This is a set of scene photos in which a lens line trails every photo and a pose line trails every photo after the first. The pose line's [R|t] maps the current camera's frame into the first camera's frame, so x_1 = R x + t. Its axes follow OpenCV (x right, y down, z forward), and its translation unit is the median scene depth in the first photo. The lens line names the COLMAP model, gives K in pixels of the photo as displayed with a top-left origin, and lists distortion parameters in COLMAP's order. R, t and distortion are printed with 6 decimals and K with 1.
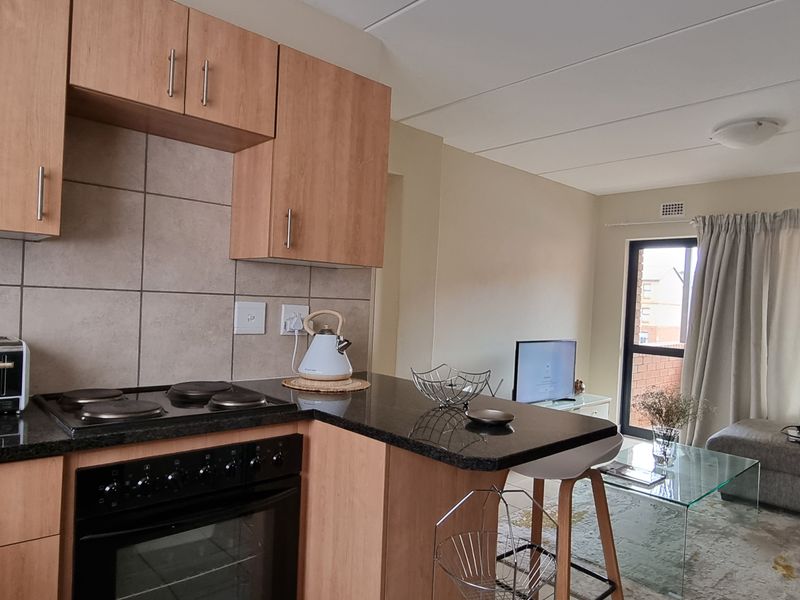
lens RADIAL K [[541.9, 0, 400.0], [0, 541.9, 300.0], [0, 0, 1]] dist [-0.005590, -0.004997]
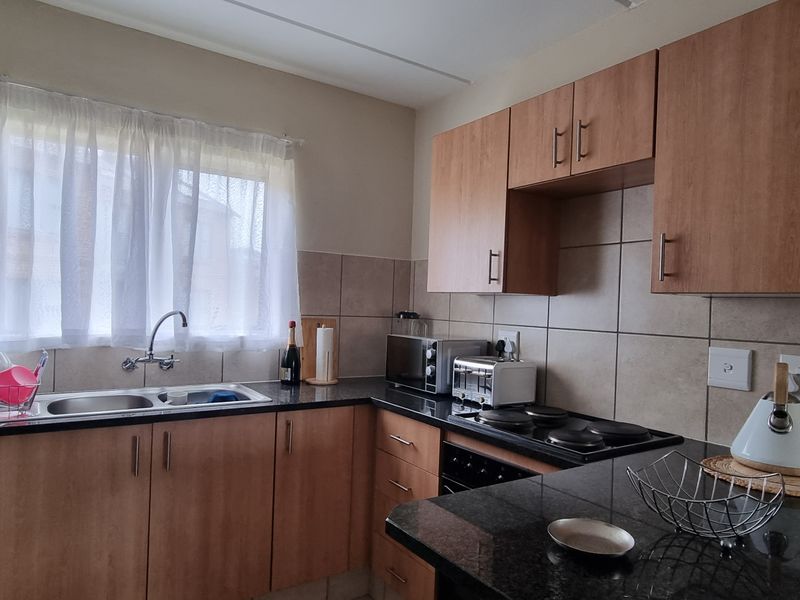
lens RADIAL K [[541.9, 0, 400.0], [0, 541.9, 300.0], [0, 0, 1]] dist [-0.005590, -0.004997]
pose [[-0.152874, -0.064894, -0.986113, 0.660874], [-0.045360, 0.997251, -0.058595, 0.001998], [0.987204, 0.035772, -0.155397, 0.716410]]
